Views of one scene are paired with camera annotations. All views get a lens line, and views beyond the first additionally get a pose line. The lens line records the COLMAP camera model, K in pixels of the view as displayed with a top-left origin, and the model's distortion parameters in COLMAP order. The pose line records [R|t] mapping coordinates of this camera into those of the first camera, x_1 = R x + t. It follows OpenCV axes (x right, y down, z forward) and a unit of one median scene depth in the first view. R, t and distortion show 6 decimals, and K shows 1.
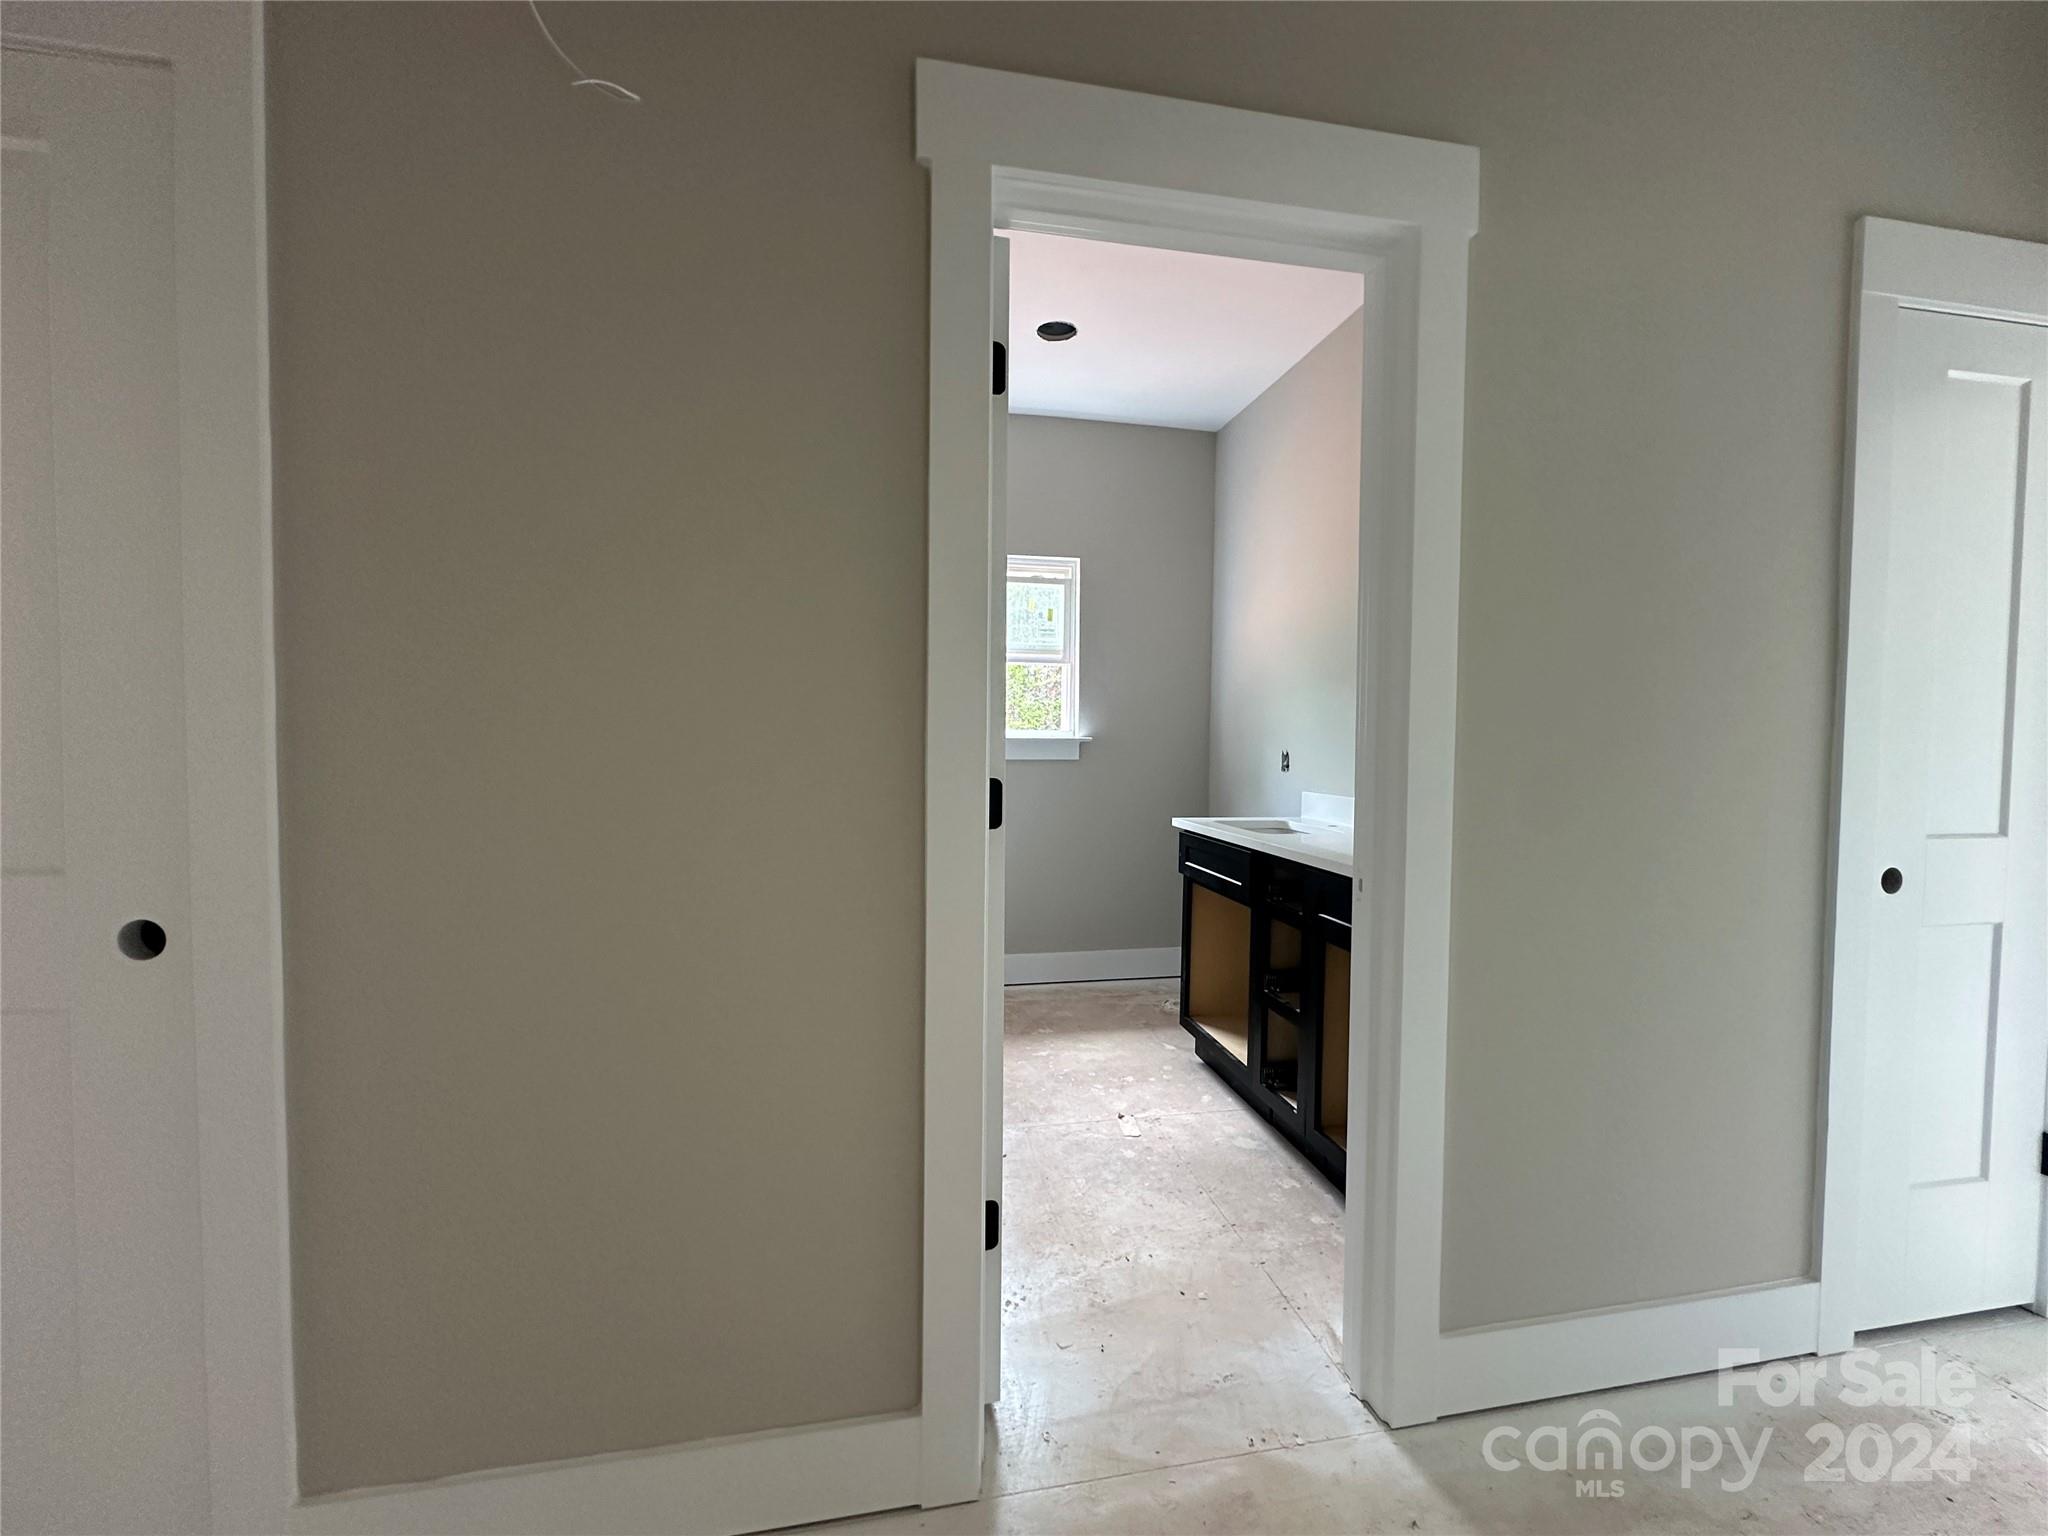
lens RADIAL K [[817.0, 0, 1020.4], [0, 817.0, 765.2], [0, 0, 1]] dist [-0.004461, 0.000097]
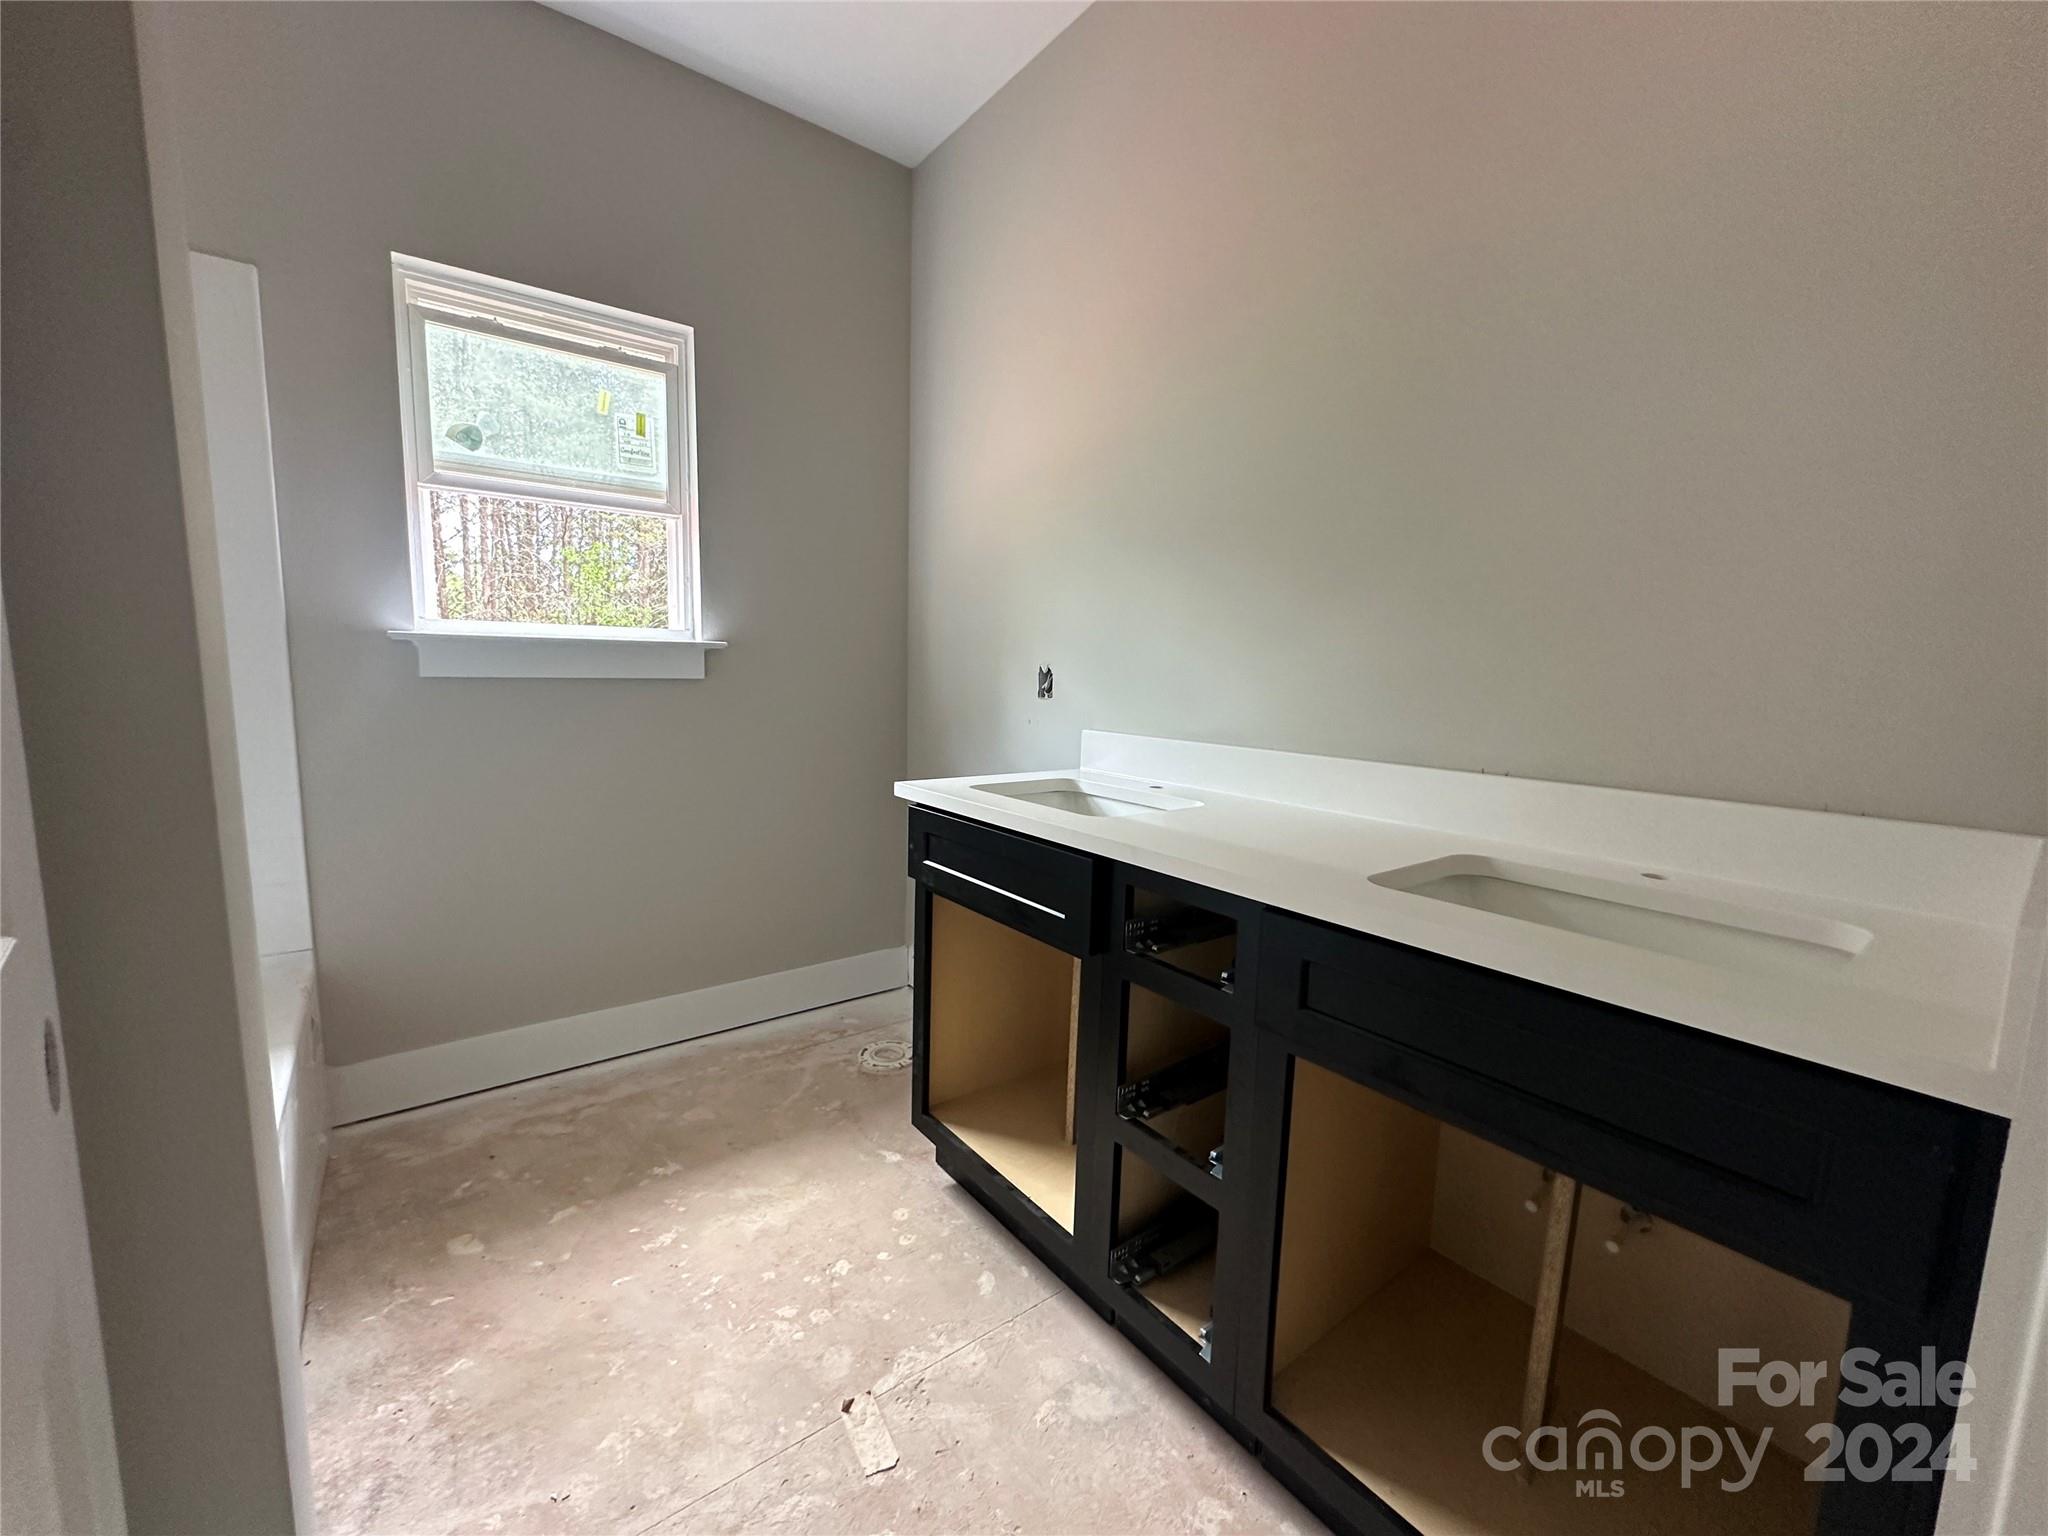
lens RADIAL K [[817.0, 0, 1027.3], [0, 817.0, 768.0], [0, 0, 1]] dist [-0.004461, 0.000097]
pose [[0.890985, -0.044284, 0.451868, 0.010932], [-0.001418, 0.994956, 0.100303, -0.002428], [-0.454031, -0.090009, 0.886428, 0.417071]]
